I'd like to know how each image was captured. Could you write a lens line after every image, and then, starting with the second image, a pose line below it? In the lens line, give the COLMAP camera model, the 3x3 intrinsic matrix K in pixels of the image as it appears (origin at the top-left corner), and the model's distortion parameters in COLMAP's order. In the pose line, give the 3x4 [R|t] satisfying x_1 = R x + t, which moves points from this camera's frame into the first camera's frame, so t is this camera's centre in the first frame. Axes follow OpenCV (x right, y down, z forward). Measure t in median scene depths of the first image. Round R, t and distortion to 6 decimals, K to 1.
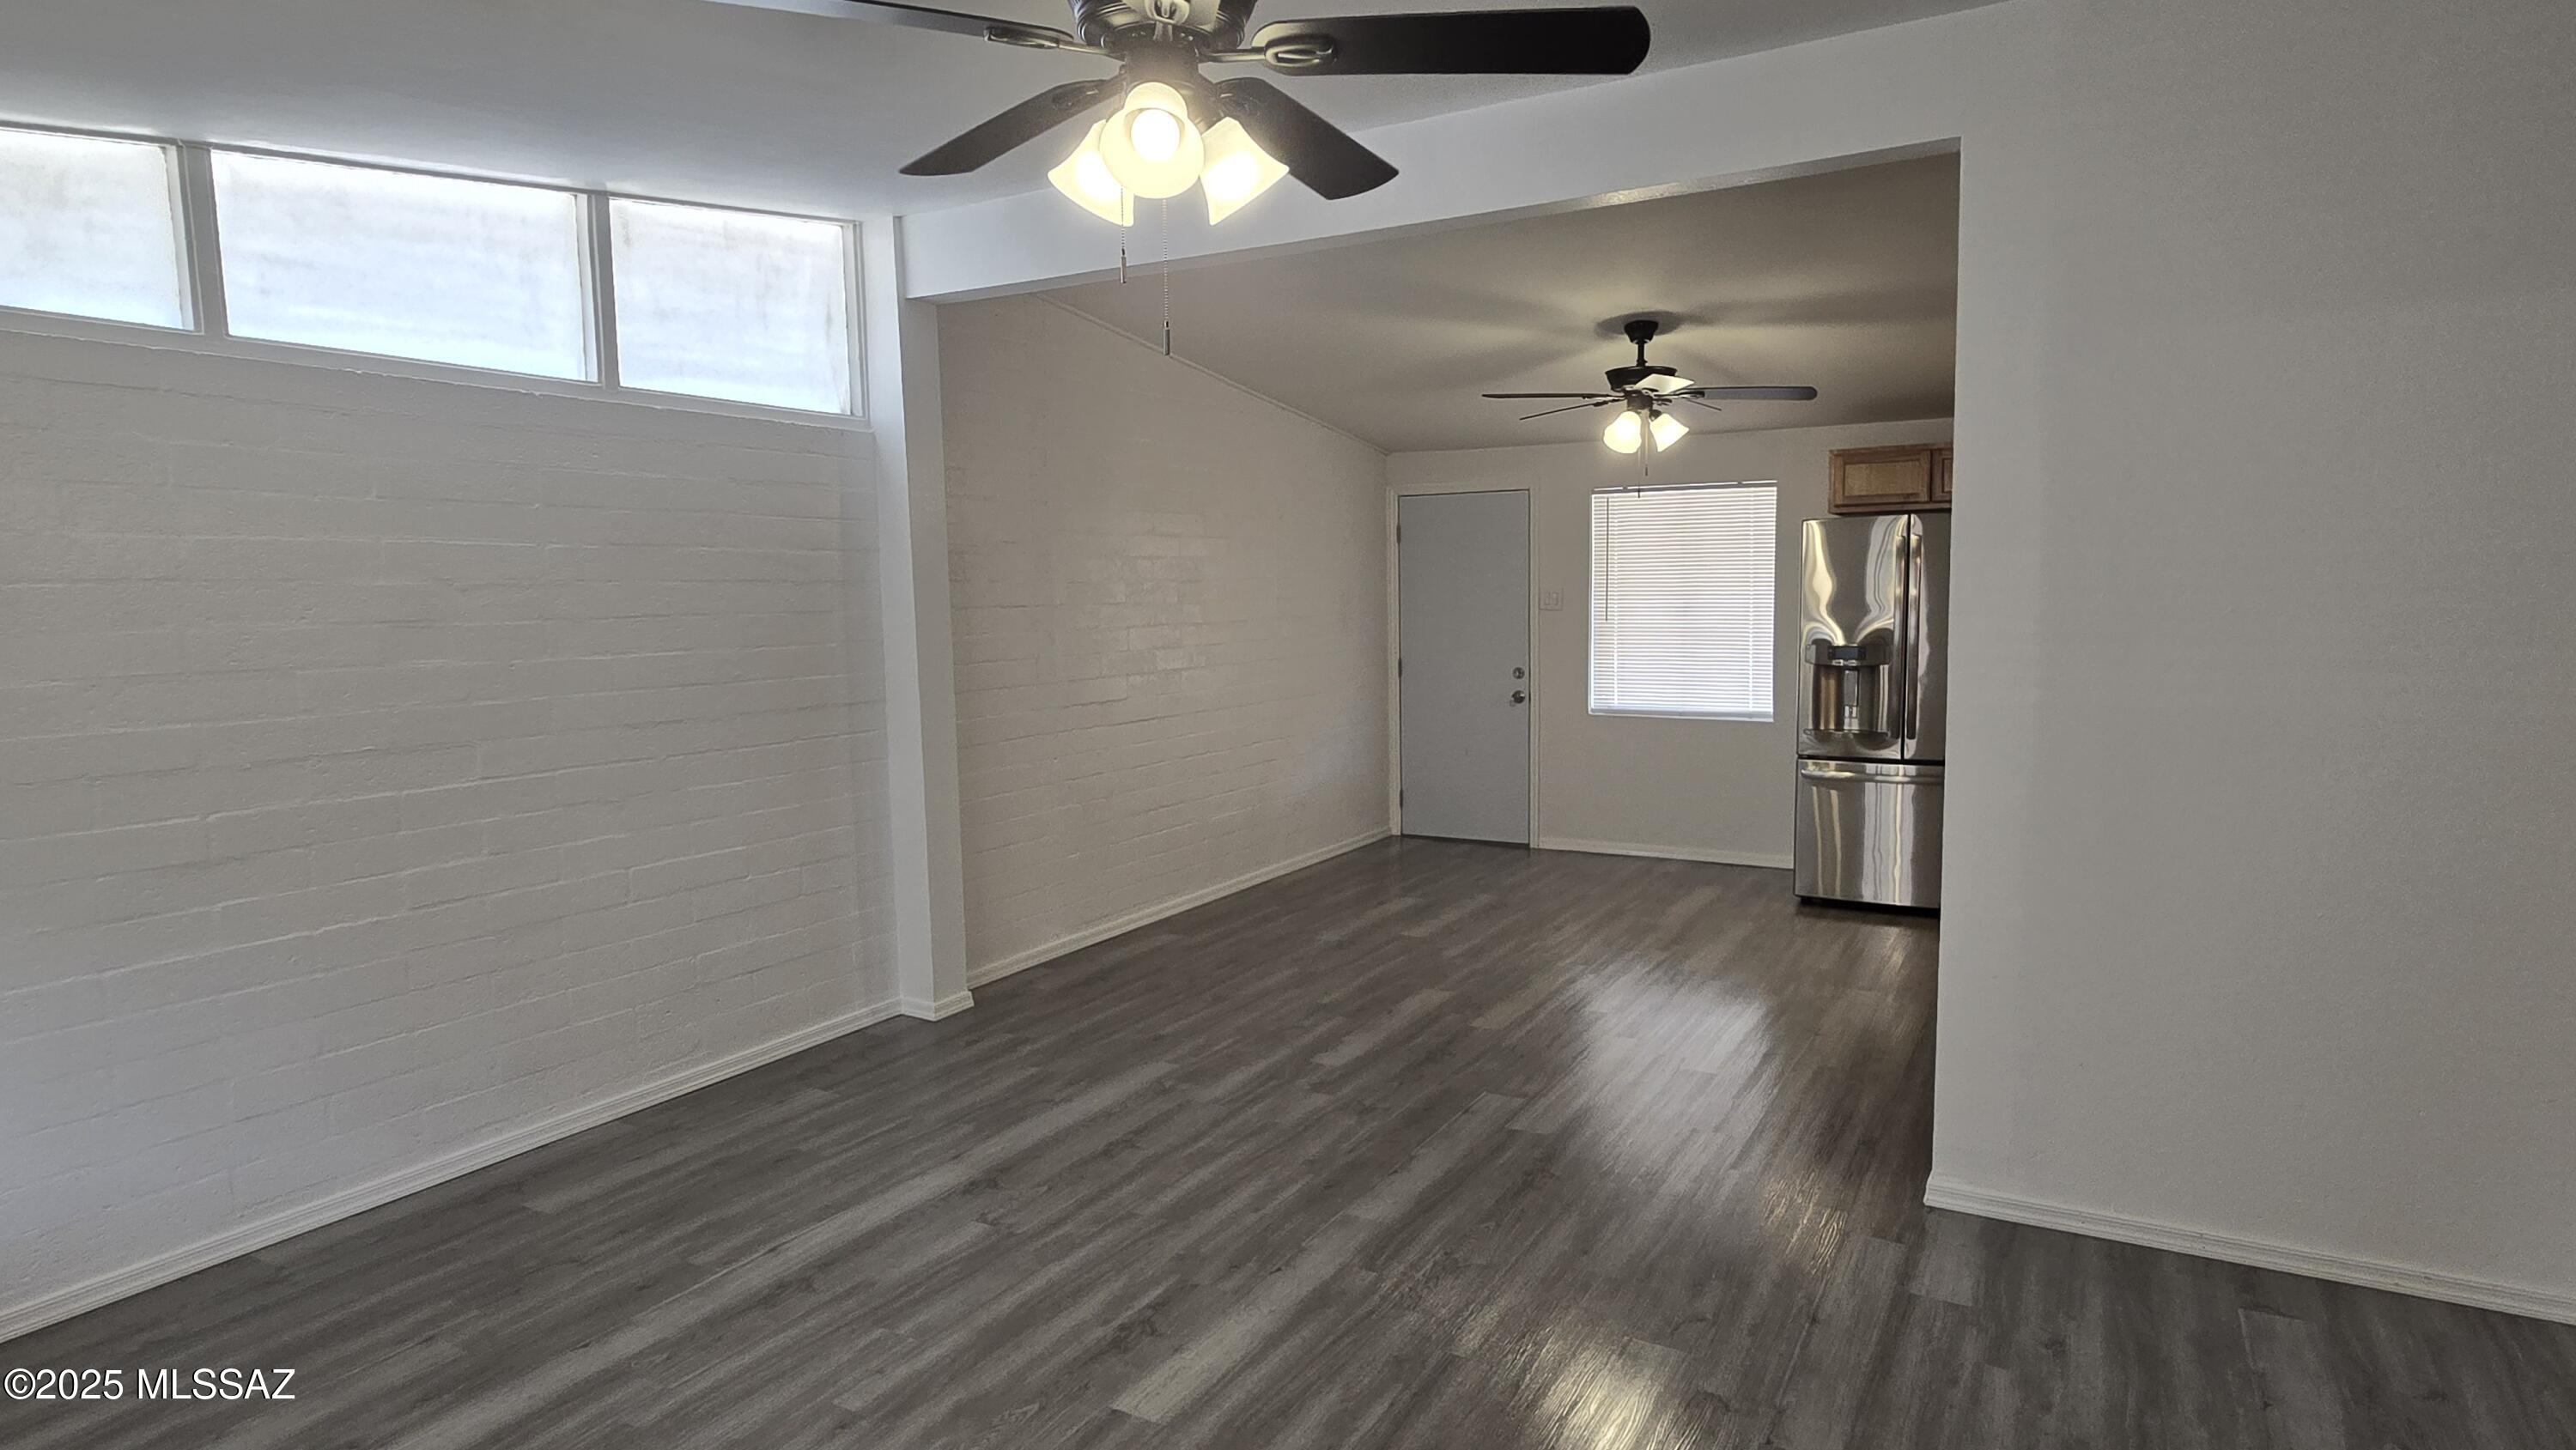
lens RADIAL K [[1385.0, 0, 1301.0], [0, 1385.0, 727.0], [0, 0, 1]] dist [0.001930, -0.011556]
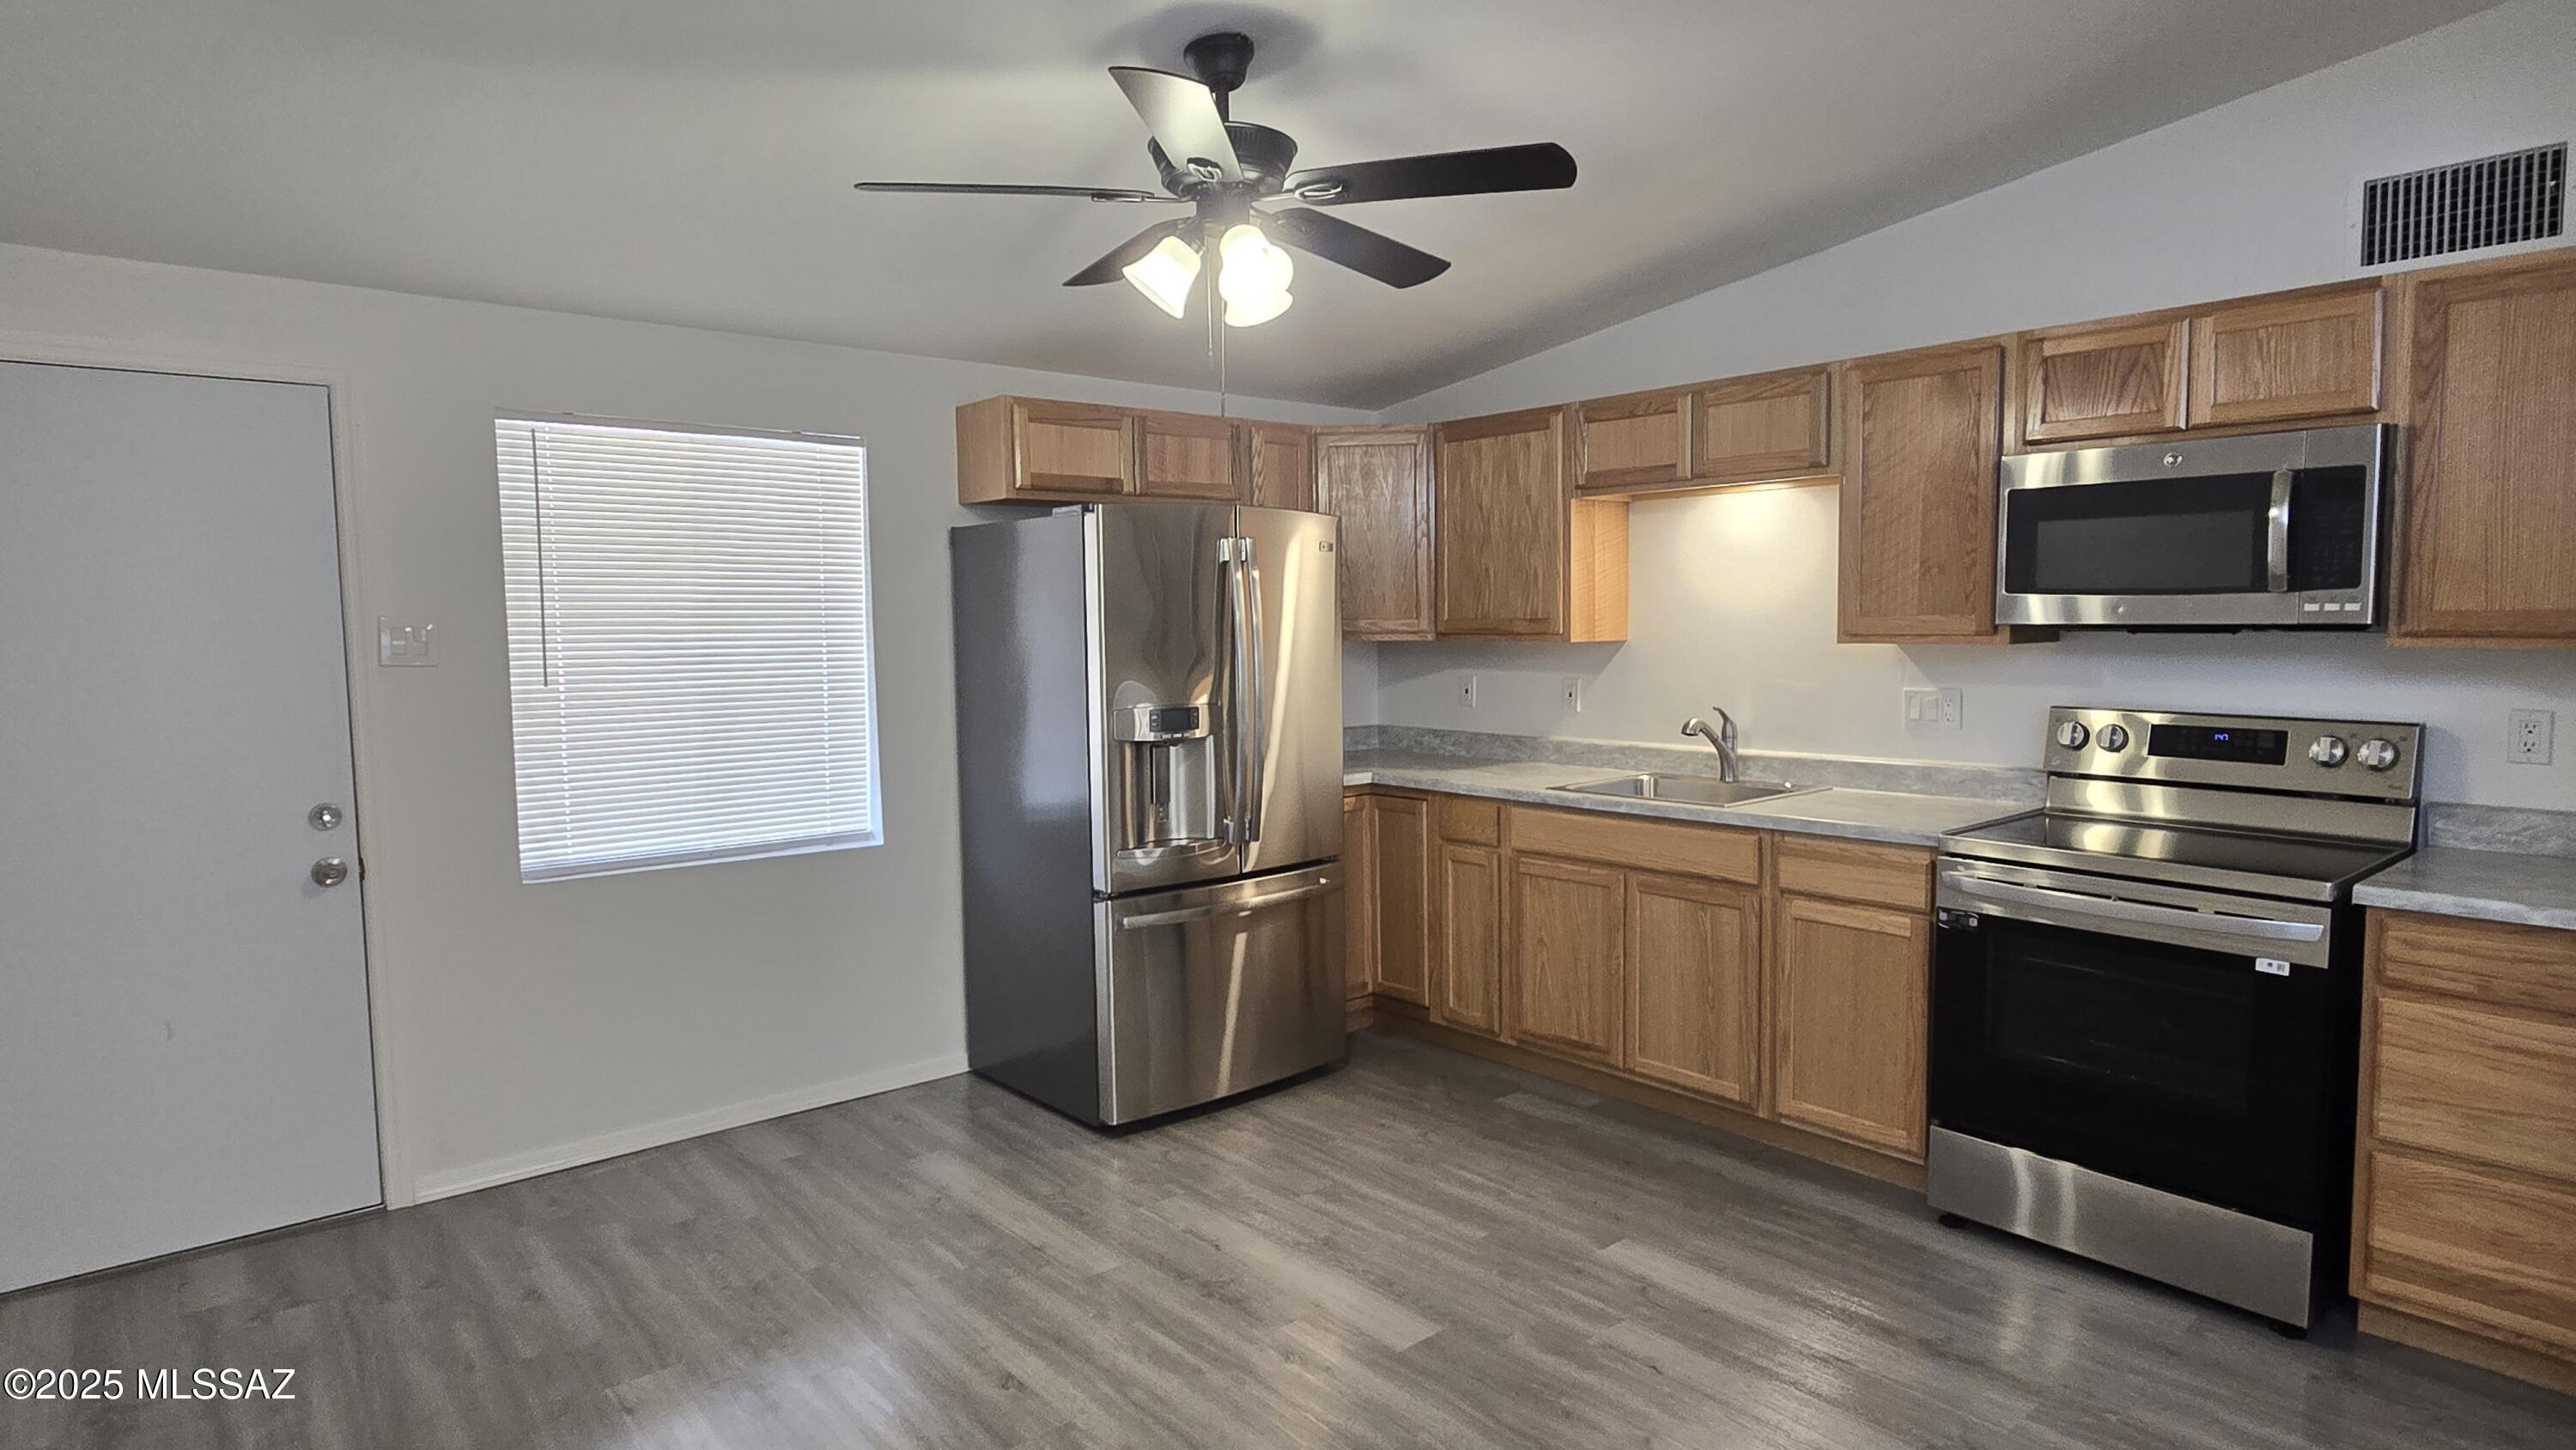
lens RADIAL K [[1385.0, 0, 1301.0], [0, 1385.0, 727.0], [0, 0, 1]] dist [0.001930, -0.011556]
pose [[0.340021, -0.066930, 0.938033, -0.301368], [0.104083, 0.994014, 0.033196, -0.110446], [-0.934640, 0.086346, 0.344952, 1.267089]]
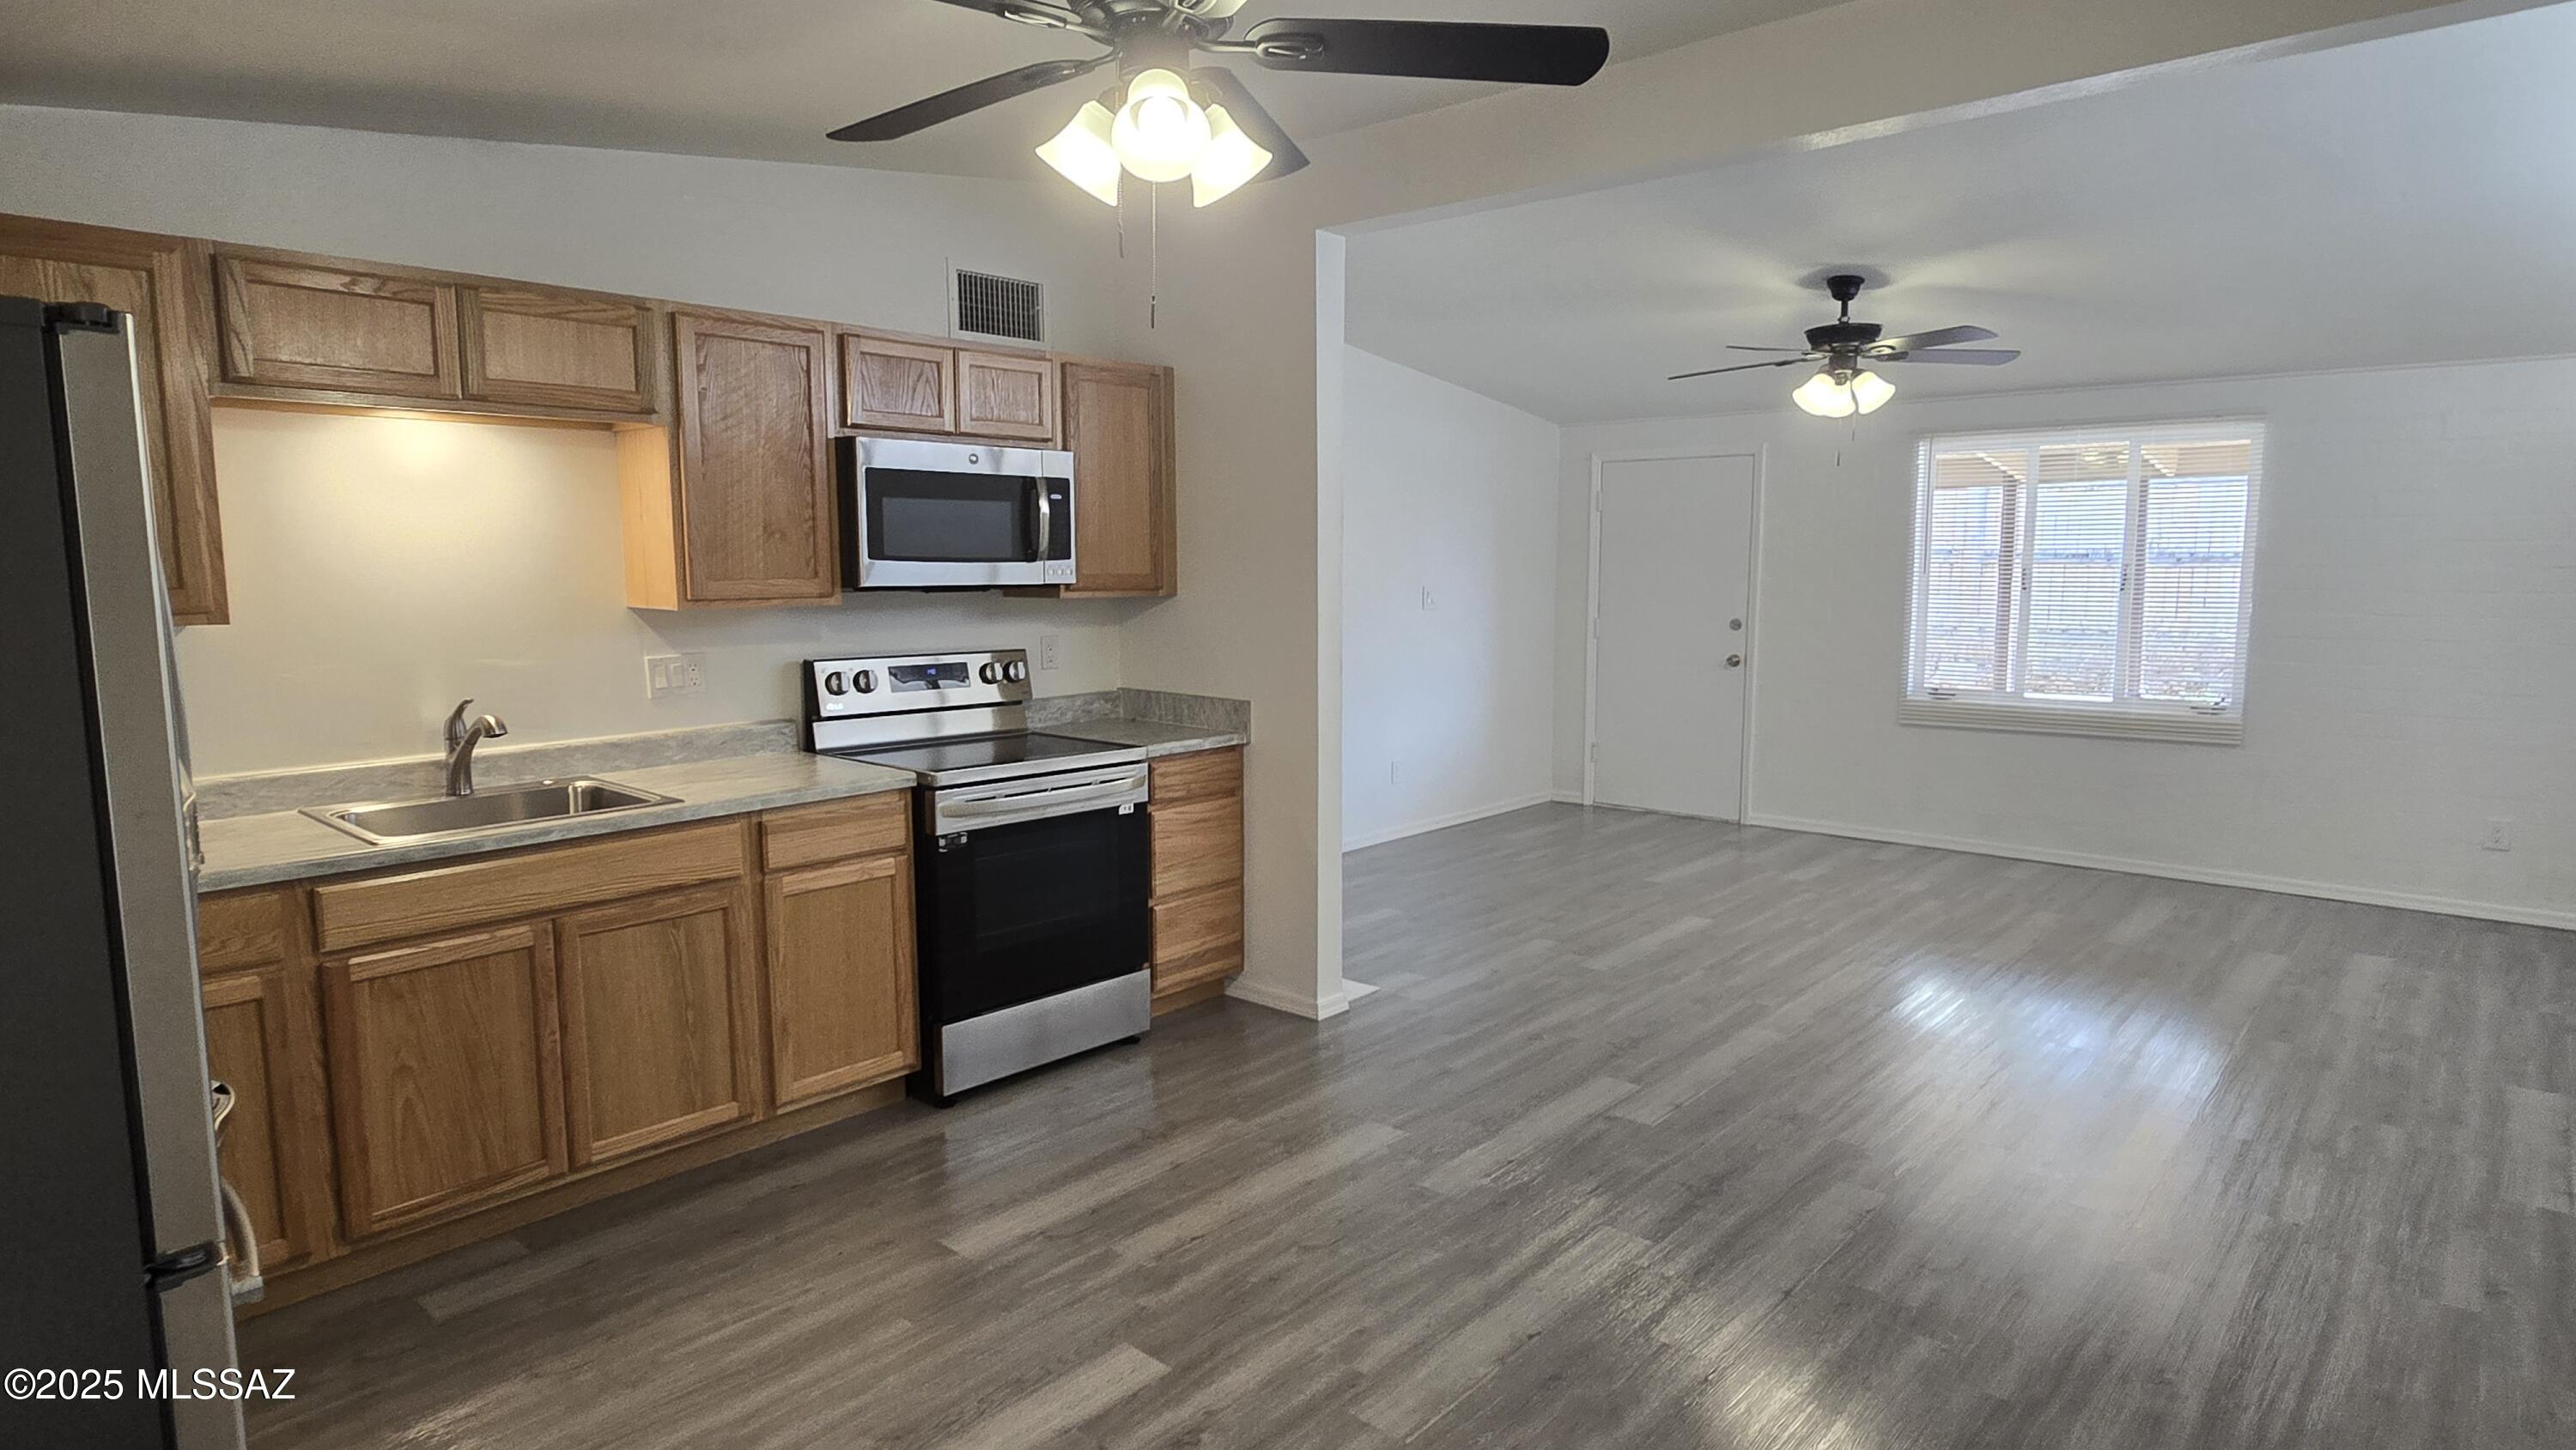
lens RADIAL K [[1385.0, 0, 1301.0], [0, 1385.0, 727.0], [0, 0, 1]] dist [0.001930, -0.011556]
pose [[-0.978561, -0.010807, 0.205673, 0.198413], [0.034746, 0.975646, 0.216583, -0.211276], [-0.203004, 0.219086, -0.954354, 2.098807]]
